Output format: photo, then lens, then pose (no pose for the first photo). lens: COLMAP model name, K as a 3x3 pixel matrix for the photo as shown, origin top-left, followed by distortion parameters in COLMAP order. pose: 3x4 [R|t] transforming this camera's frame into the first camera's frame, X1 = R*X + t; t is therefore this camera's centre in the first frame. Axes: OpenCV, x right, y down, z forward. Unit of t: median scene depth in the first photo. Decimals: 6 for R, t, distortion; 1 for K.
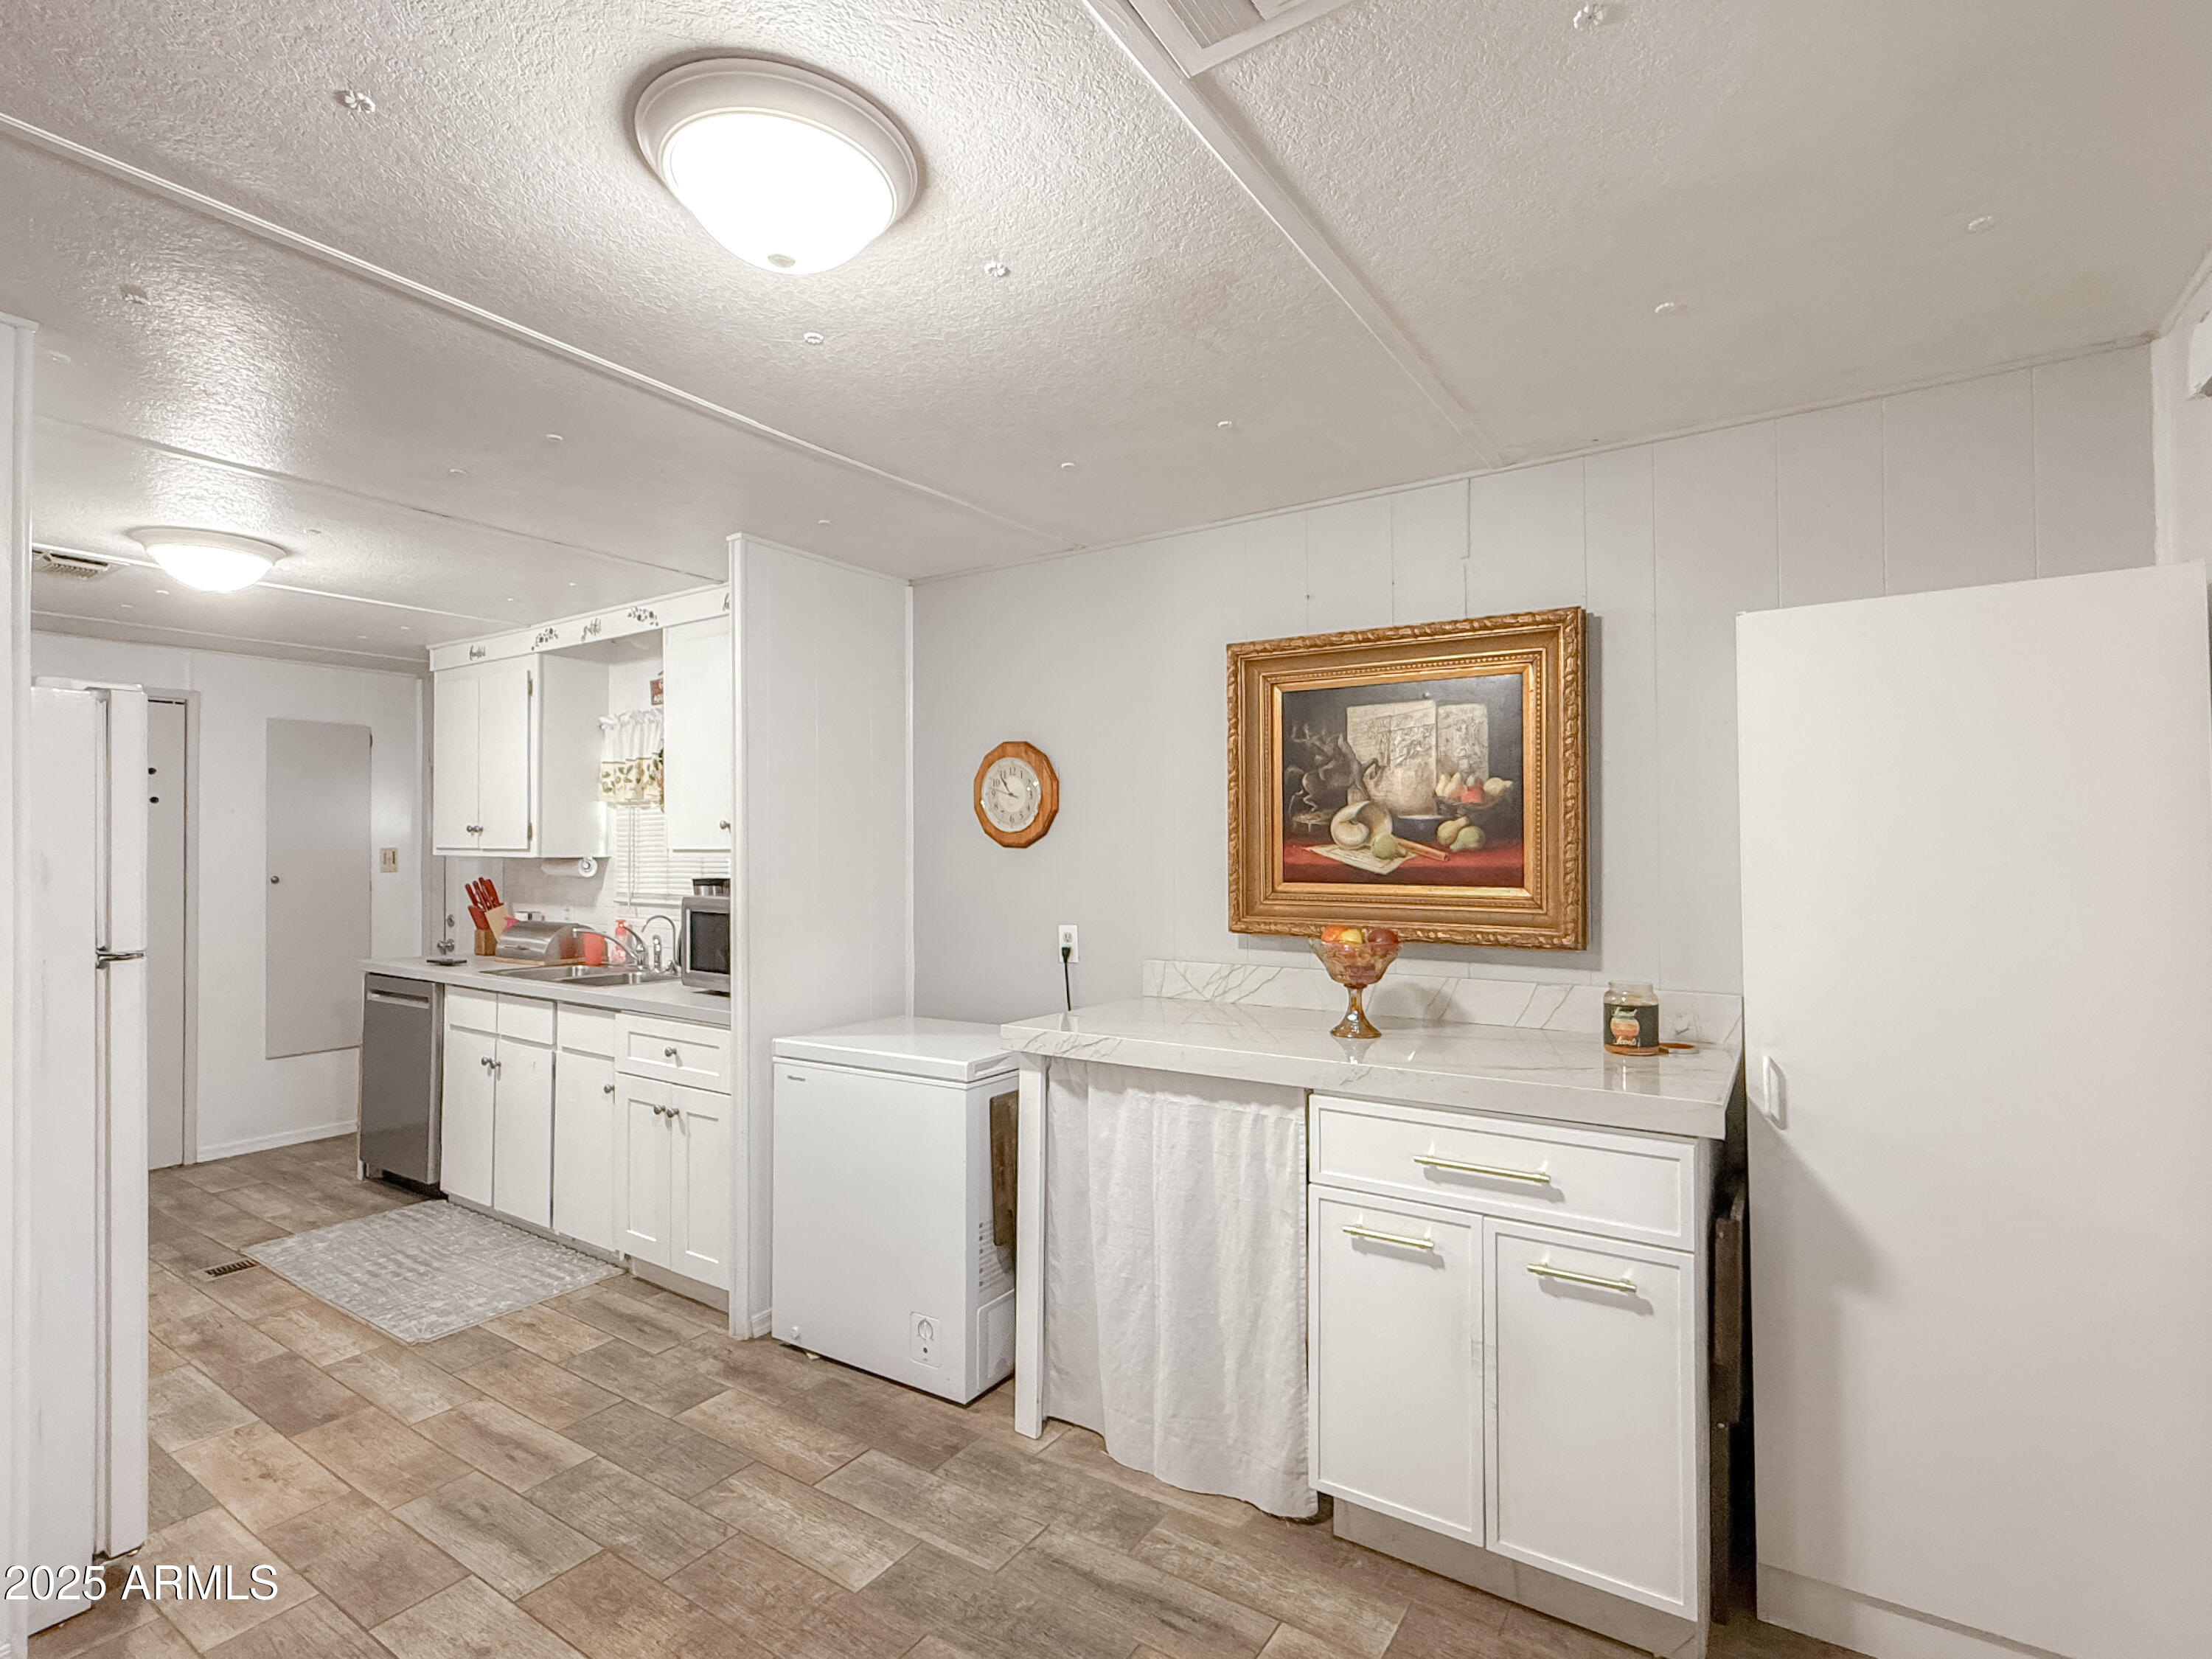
lens RADIAL K [[1062.9, 0, 1112.3], [0, 1062.9, 836.8], [0, 0, 1]] dist [-0.002612, -0.000889]
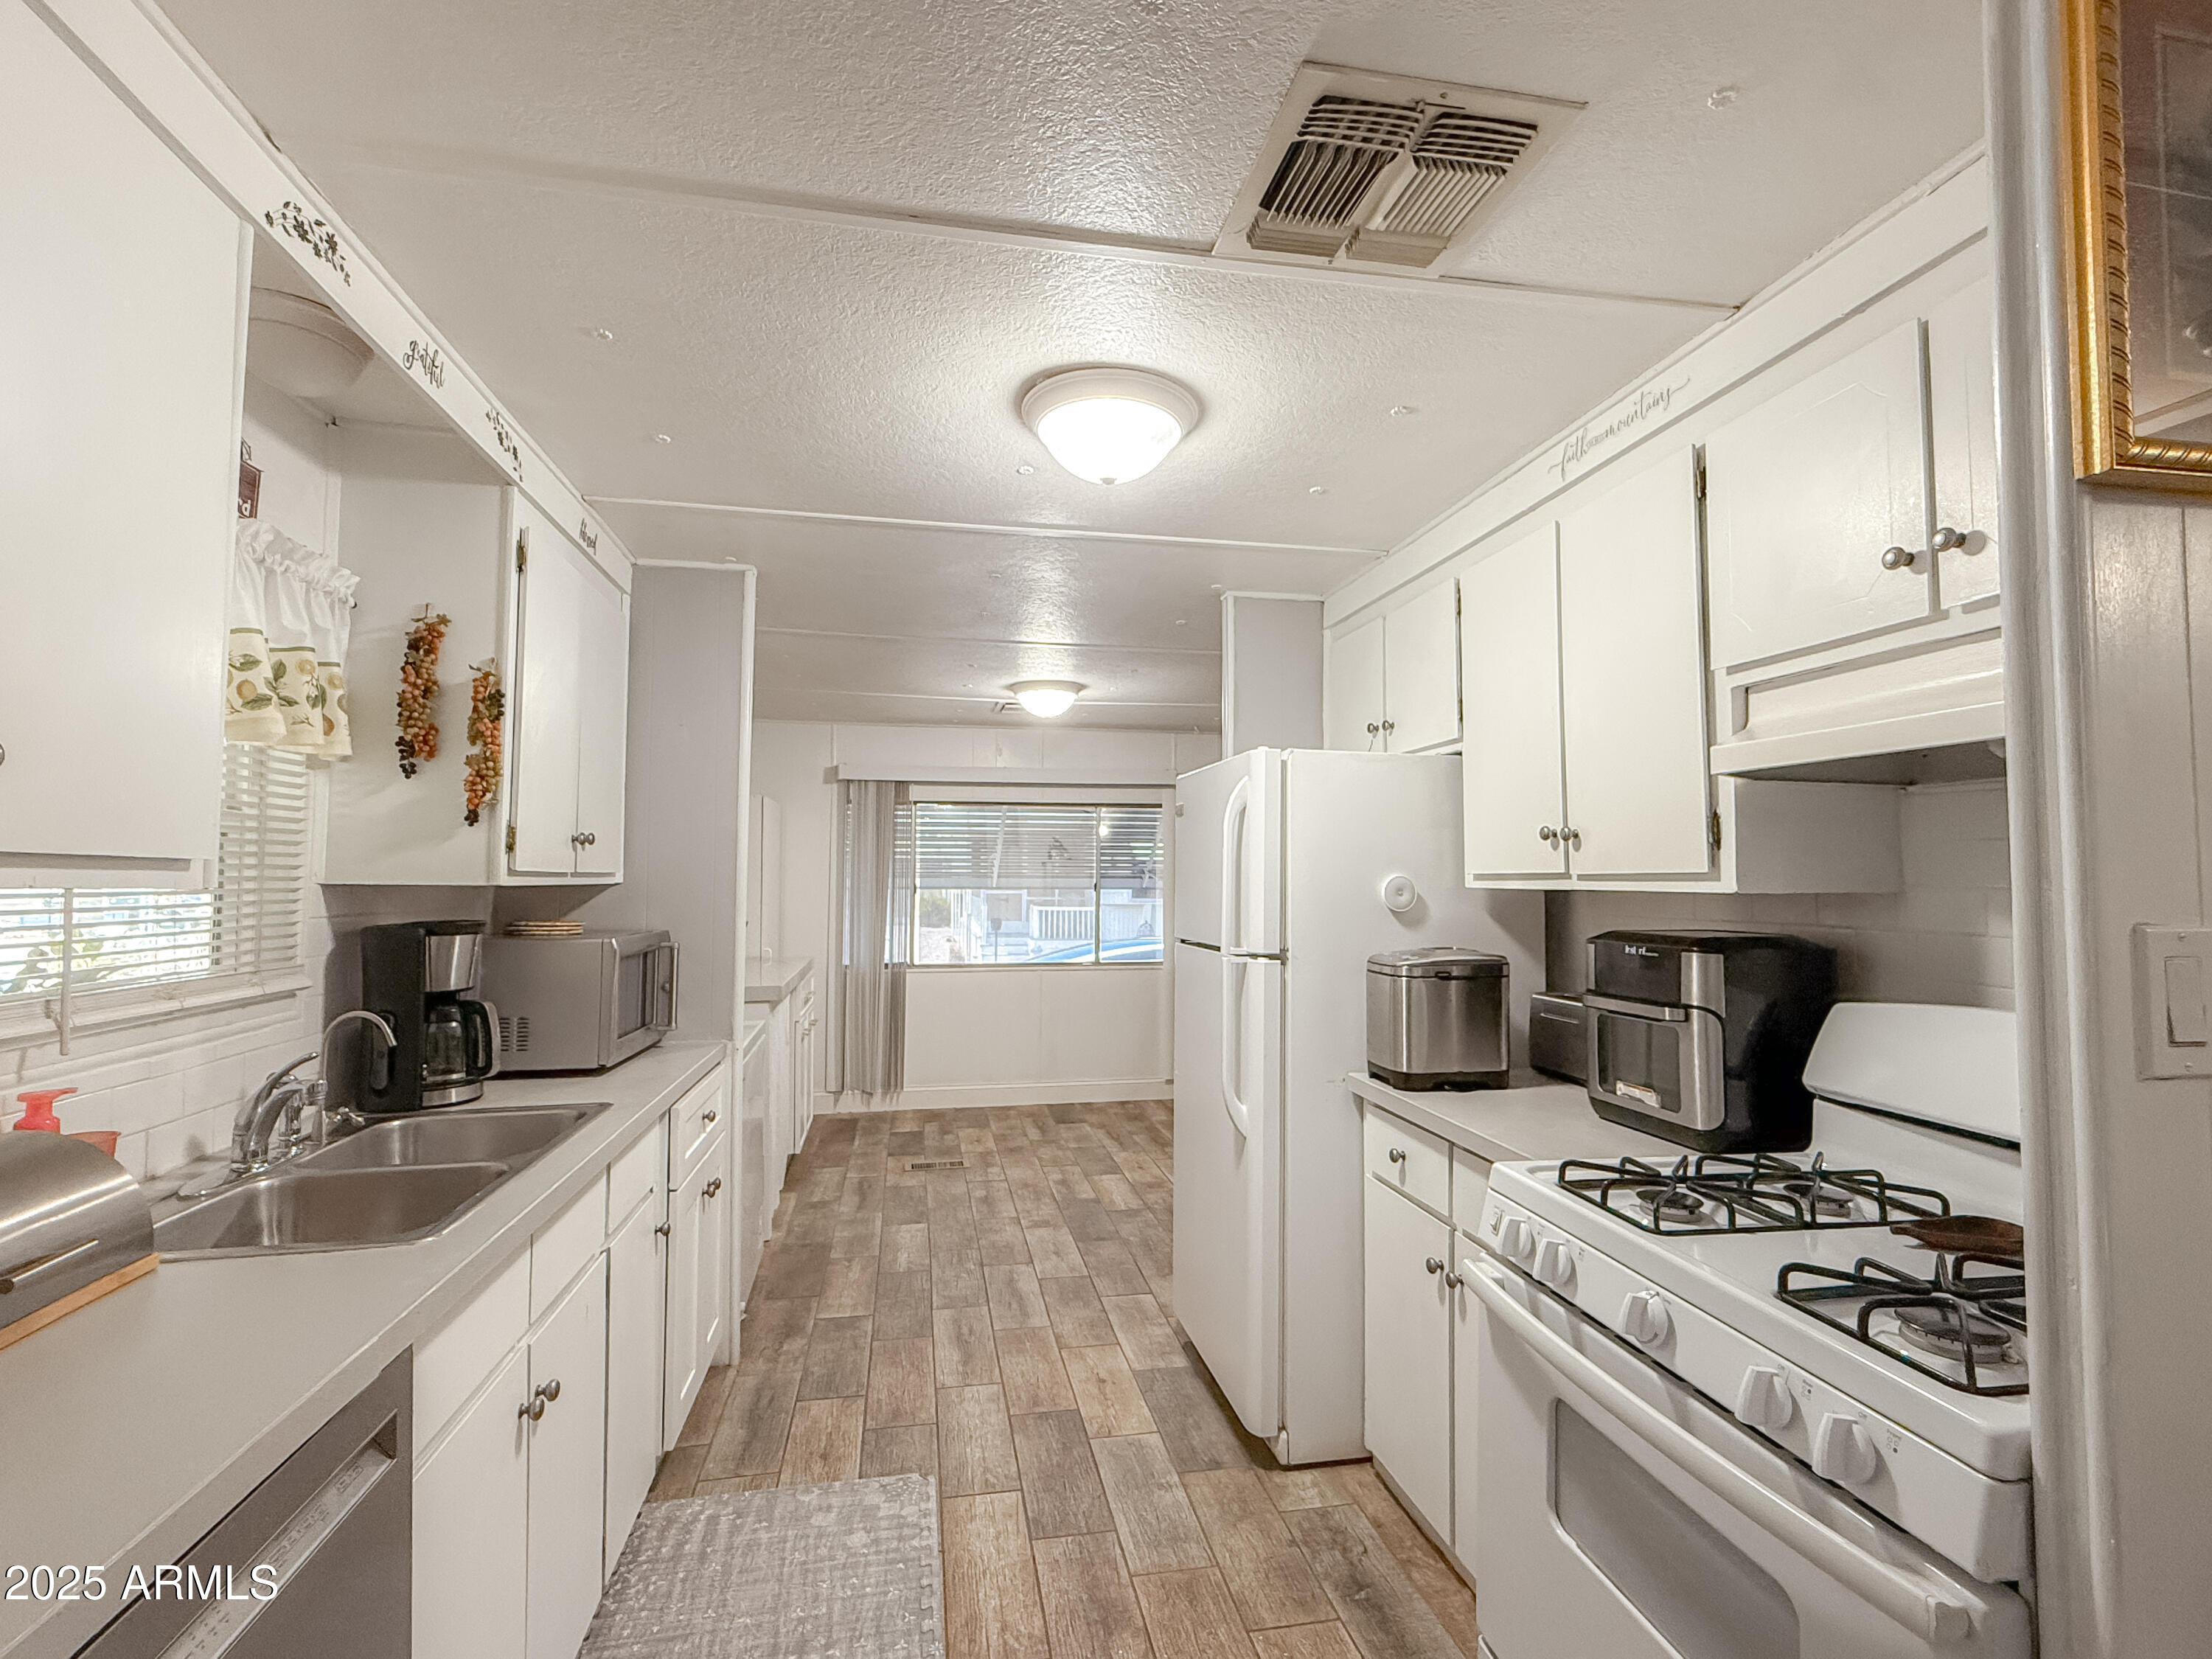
lens RADIAL K [[1032.7, 0, 1107.1], [0, 1032.7, 835.5], [0, 0, 1]] dist [-0.001684, -0.004304]
pose [[-0.698142, 0.035630, 0.715072, -1.692693], [-0.006151, 0.998426, -0.055754, 0.034808], [-0.715933, -0.043322, -0.696824, 1.869205]]
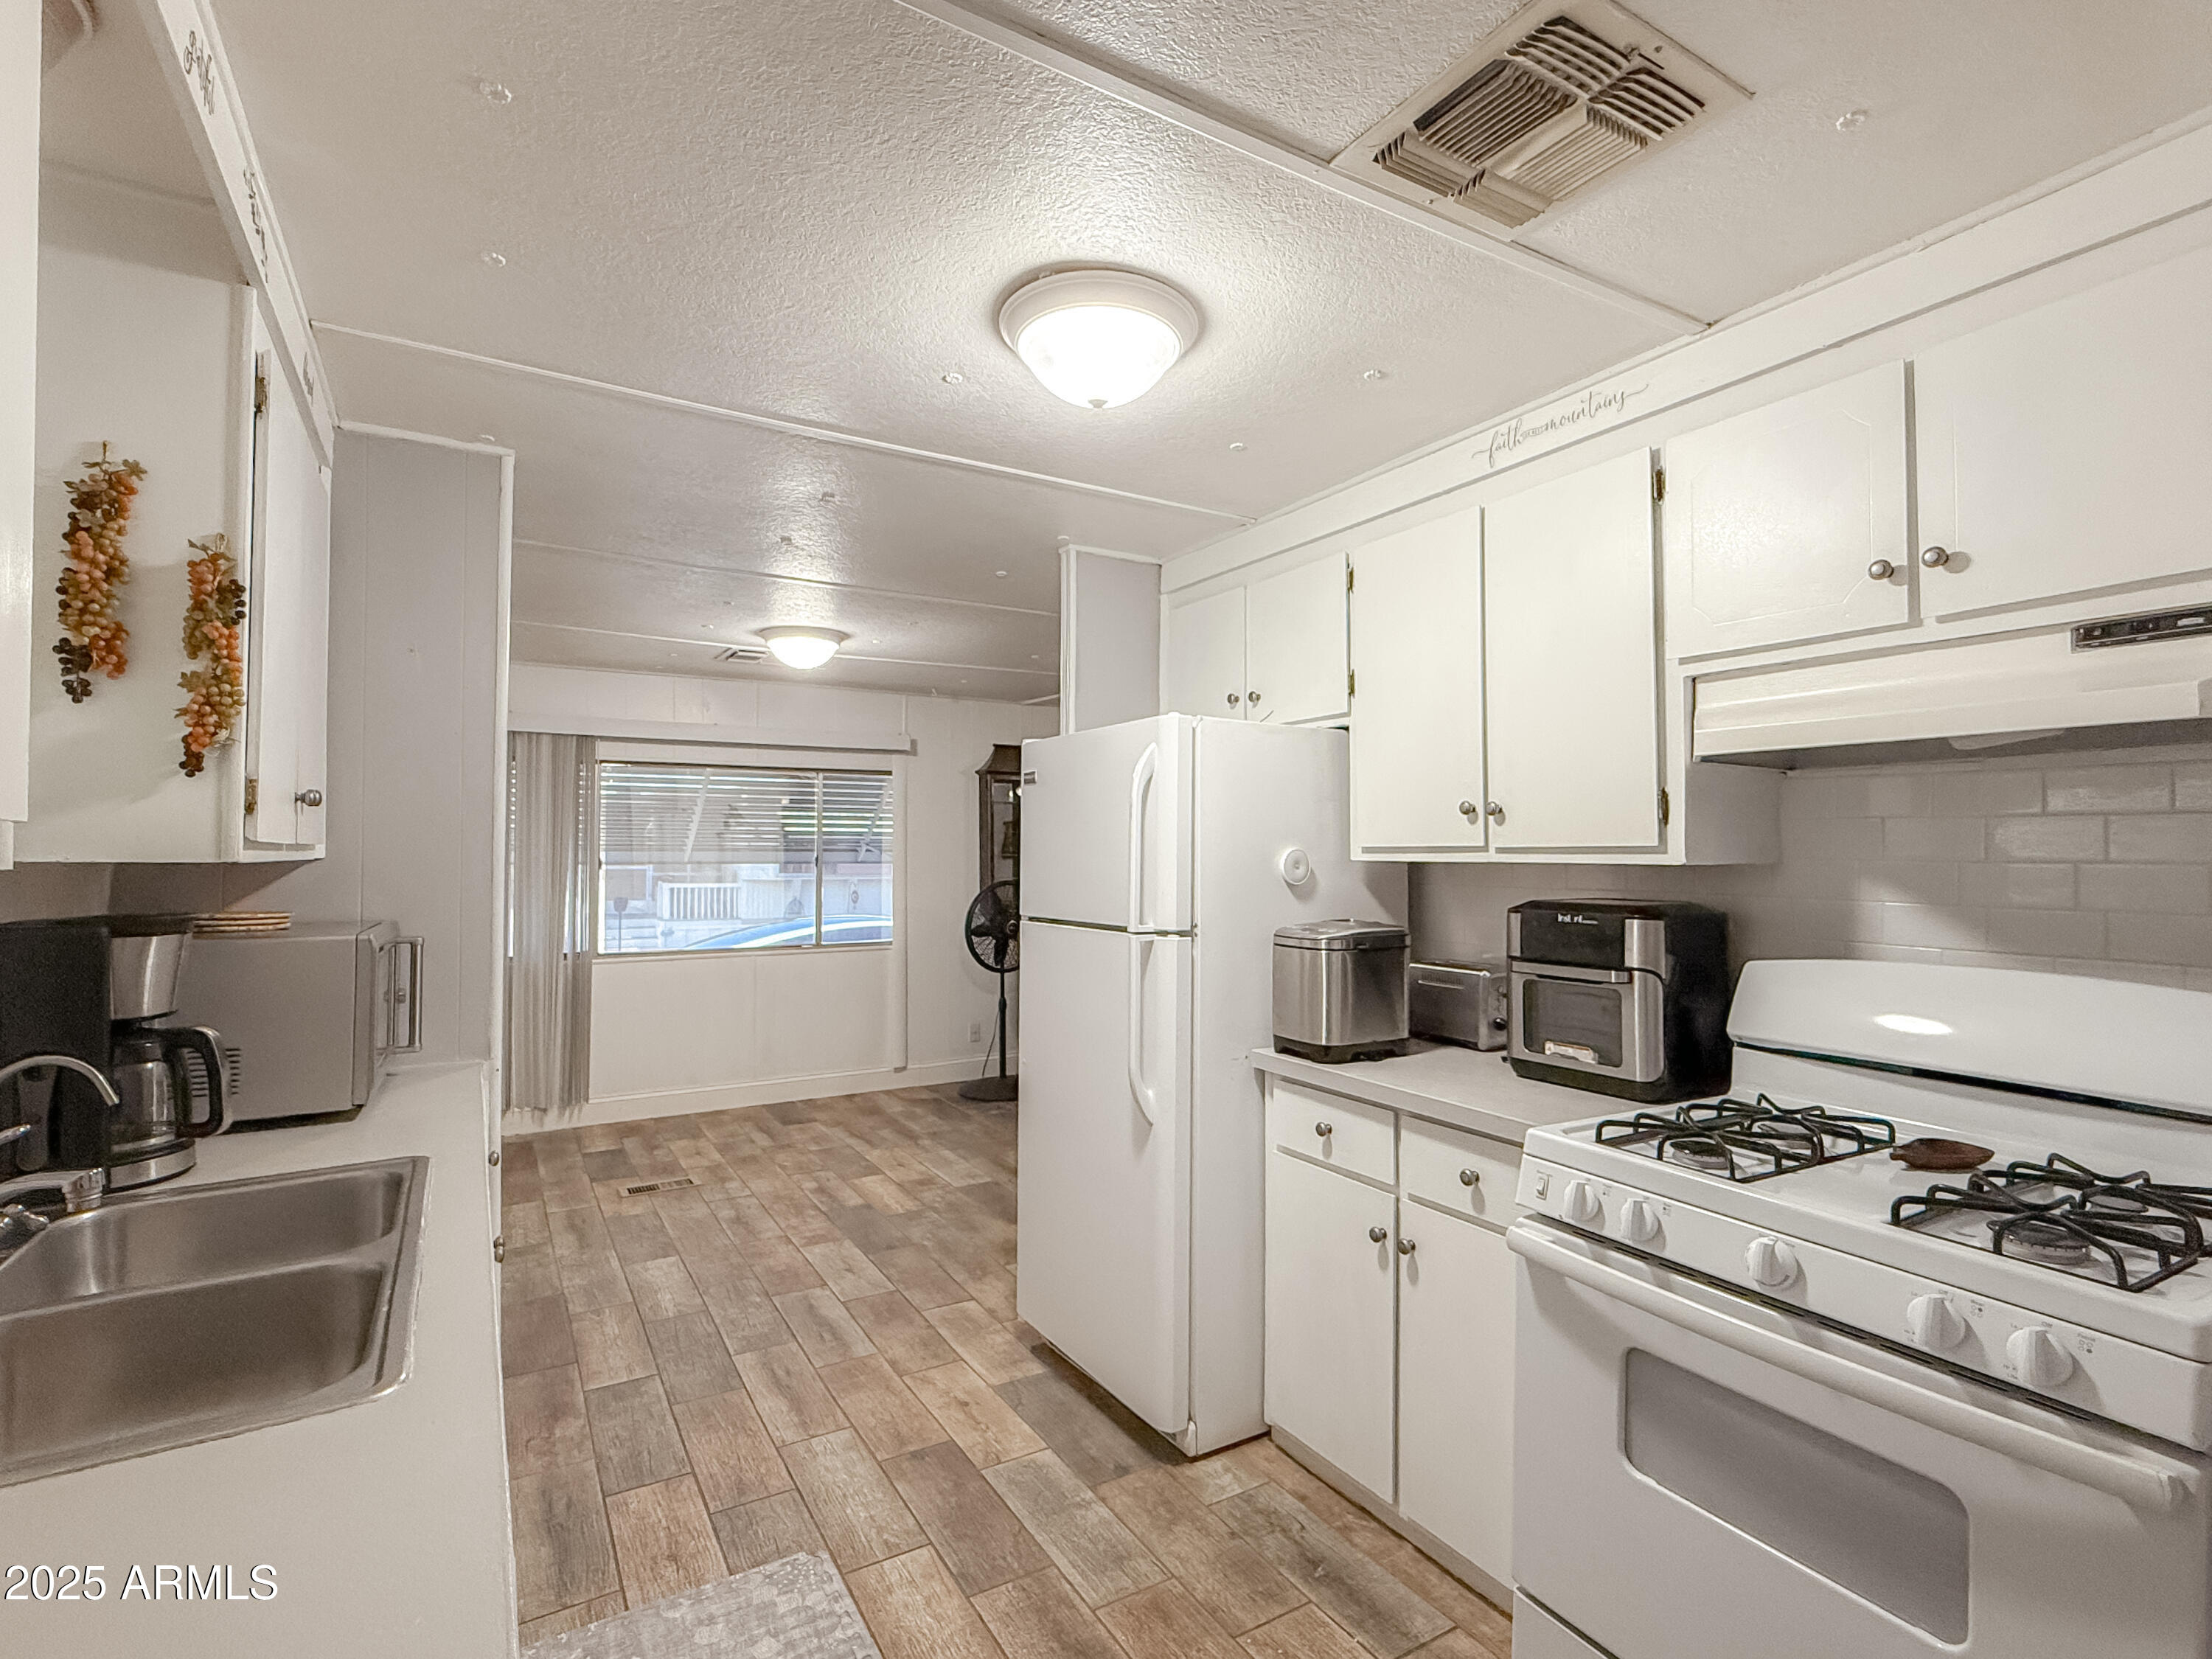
lens RADIAL K [[1062.9, 0, 1112.3], [0, 1062.9, 836.8], [0, 0, 1]] dist [-0.002612, -0.000889]
pose [[-0.903815, 0.012531, 0.427740, -1.436337], [0.000163, 0.999581, -0.028939, 0.034228], [-0.427923, -0.026086, -0.903438, 1.974129]]
